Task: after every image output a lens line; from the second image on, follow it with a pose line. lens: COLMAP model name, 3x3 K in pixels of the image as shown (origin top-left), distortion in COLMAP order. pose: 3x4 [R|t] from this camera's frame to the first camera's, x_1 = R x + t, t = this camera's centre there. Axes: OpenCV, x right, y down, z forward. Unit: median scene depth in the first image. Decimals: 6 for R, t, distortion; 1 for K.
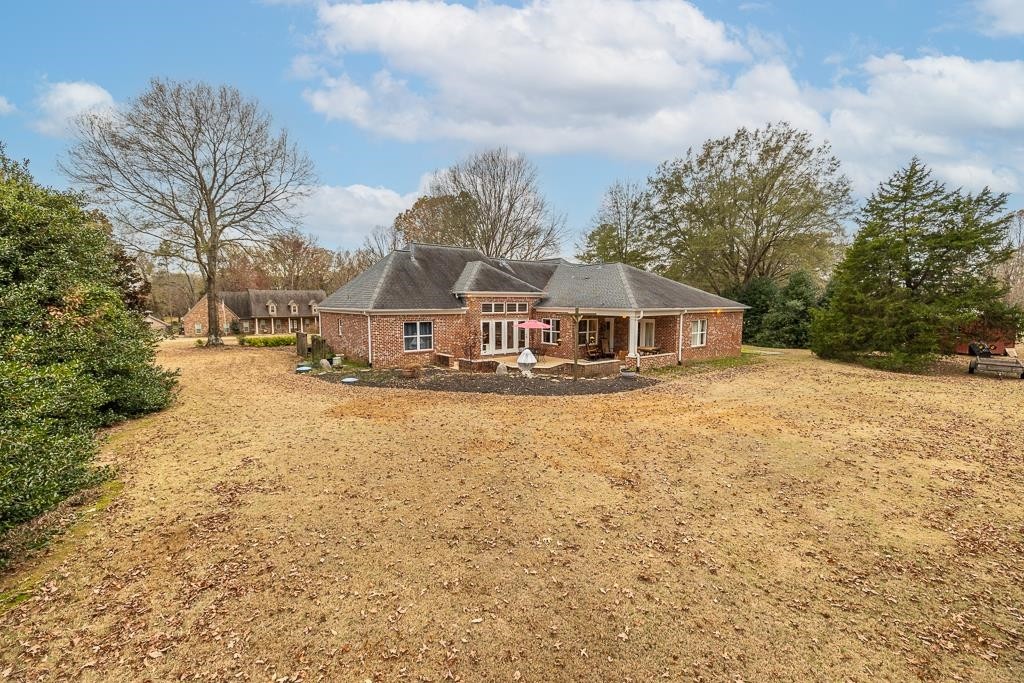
lens RADIAL K [[484.4, 0, 506.4], [0, 484.4, 338.4], [0, 0, 1]] dist [0.051346, -0.021286]
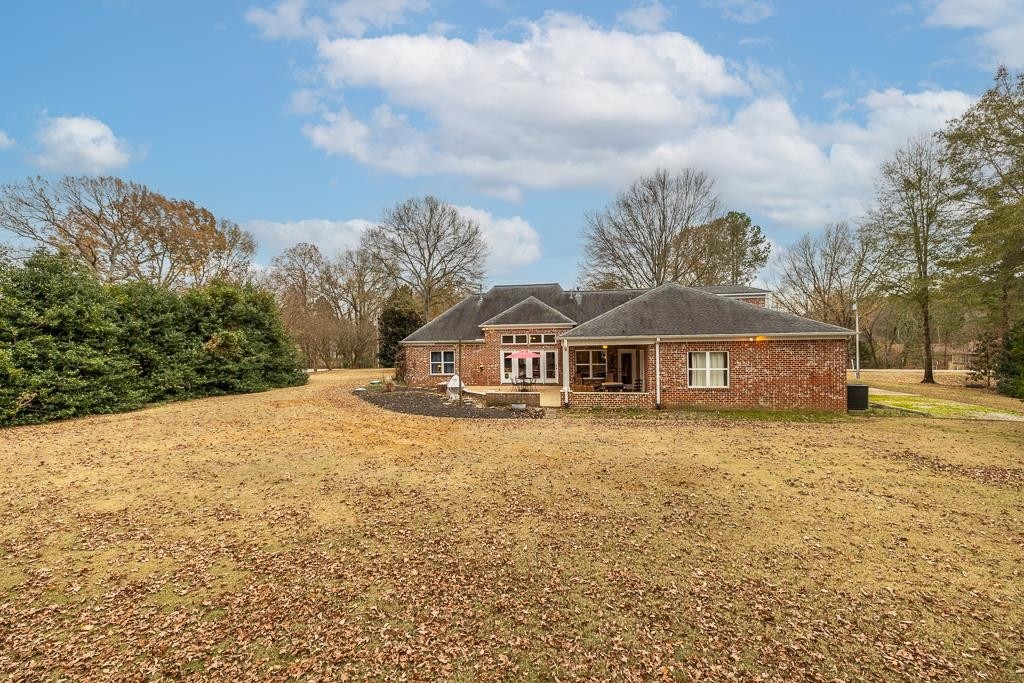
lens RADIAL K [[484.4, 0, 506.4], [0, 484.4, 338.4], [0, 0, 1]] dist [0.051346, -0.021286]
pose [[0.588464, -0.019024, -0.808300, 0.850921], [-0.040299, 0.997790, -0.052822, -0.006871], [0.807519, 0.063657, 0.586397, 0.345338]]
